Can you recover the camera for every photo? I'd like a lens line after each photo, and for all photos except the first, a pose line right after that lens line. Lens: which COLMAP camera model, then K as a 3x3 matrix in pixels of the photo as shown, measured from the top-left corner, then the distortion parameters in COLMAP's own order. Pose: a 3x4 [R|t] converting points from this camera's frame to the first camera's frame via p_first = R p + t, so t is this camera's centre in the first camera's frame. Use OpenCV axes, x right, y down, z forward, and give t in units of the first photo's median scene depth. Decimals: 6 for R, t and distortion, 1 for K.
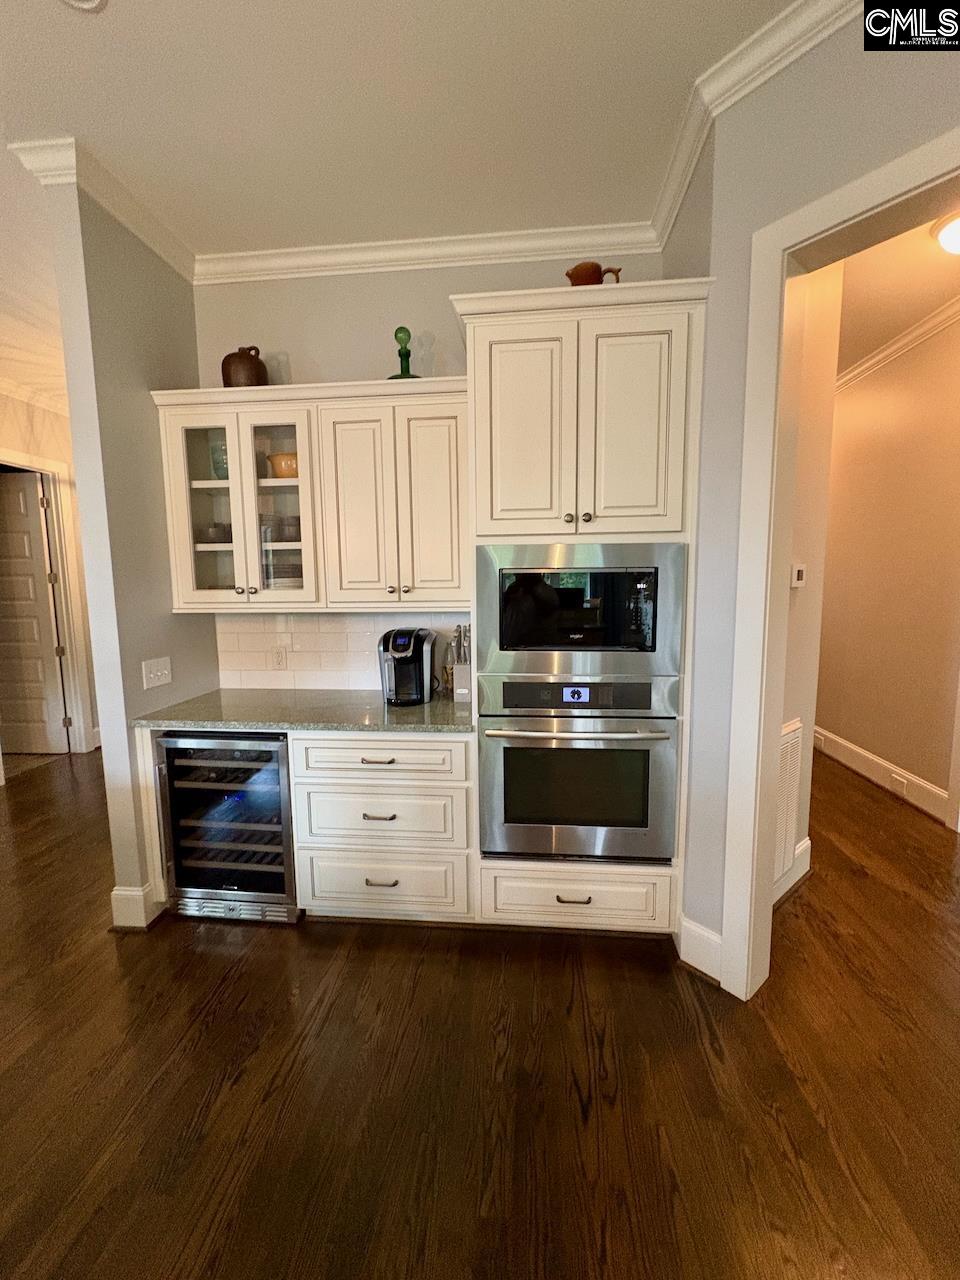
lens RADIAL K [[510.8, 0, 478.4], [0, 510.8, 642.7], [0, 0, 1]] dist [0.001315, -0.000014]
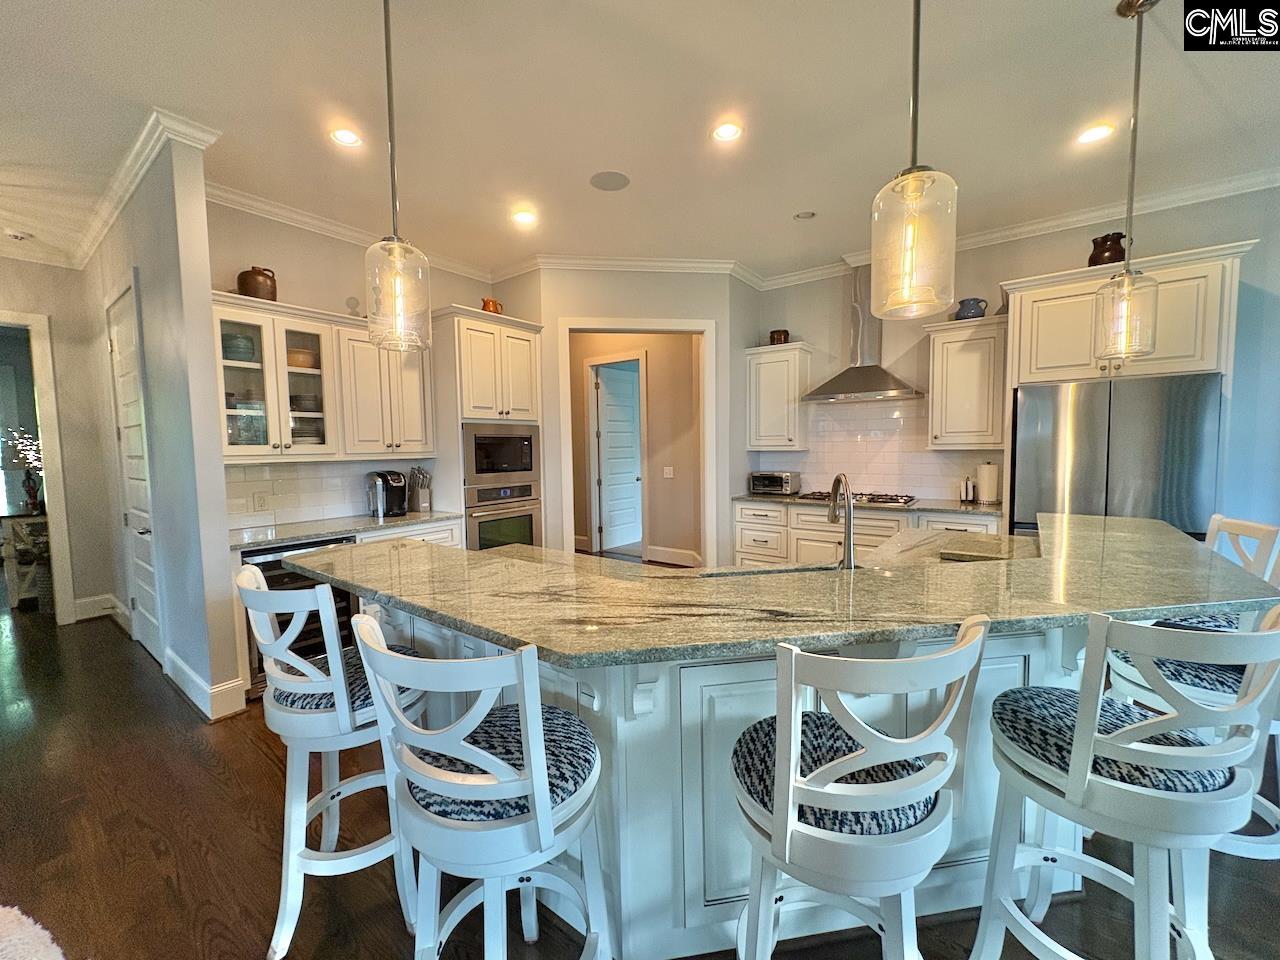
lens RADIAL K [[510.8, 0, 638.5], [0, 510.8, 480.1], [0, 0, 1]] dist [0.001315, -0.000014]
pose [[0.514437, -0.053564, 0.855854, -1.208306], [0.105262, 0.994444, -0.001034, 0.096150], [-0.851043, 0.090621, 0.517217, -0.538964]]
